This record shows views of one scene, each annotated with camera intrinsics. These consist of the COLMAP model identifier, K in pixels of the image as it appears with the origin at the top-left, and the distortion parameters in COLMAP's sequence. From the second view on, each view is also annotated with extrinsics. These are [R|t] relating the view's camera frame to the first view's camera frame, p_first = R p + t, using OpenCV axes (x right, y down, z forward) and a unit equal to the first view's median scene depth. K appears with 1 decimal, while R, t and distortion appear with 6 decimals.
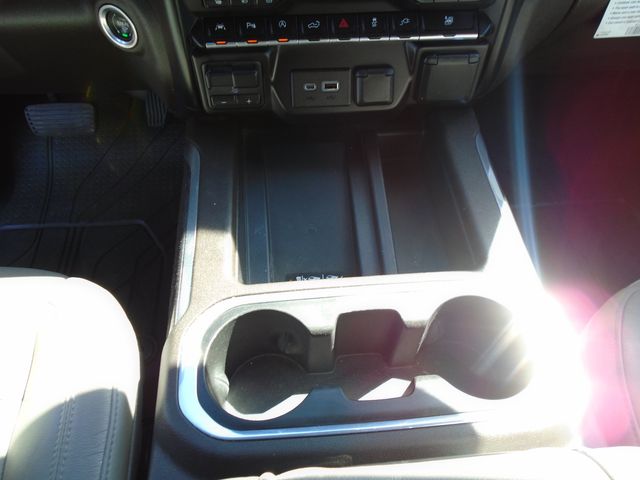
lens RADIAL K [[490.3, 0, 320.0], [0, 490.3, 240.0], [0, 0, 1]] dist [-0.013195, -0.005251]
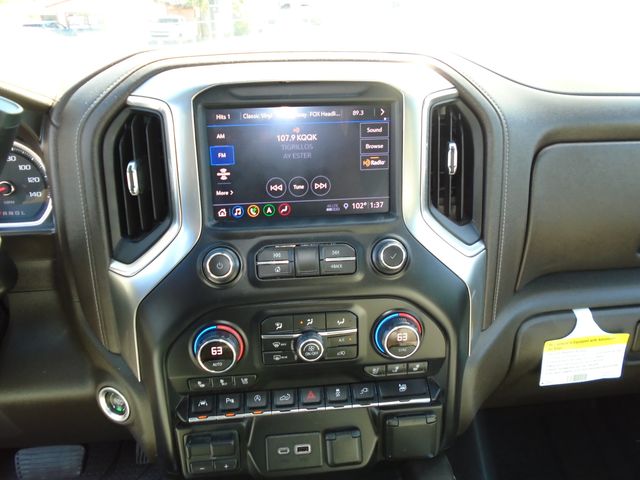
lens RADIAL K [[490.3, 0, 320.0], [0, 490.3, 240.0], [0, 0, 1]] dist [-0.013195, -0.005251]
pose [[0.999209, -0.039323, 0.005925, 0.072101], [0.035967, 0.830114, -0.556433, -0.098643], [0.016962, 0.556206, 0.830871, -0.146086]]
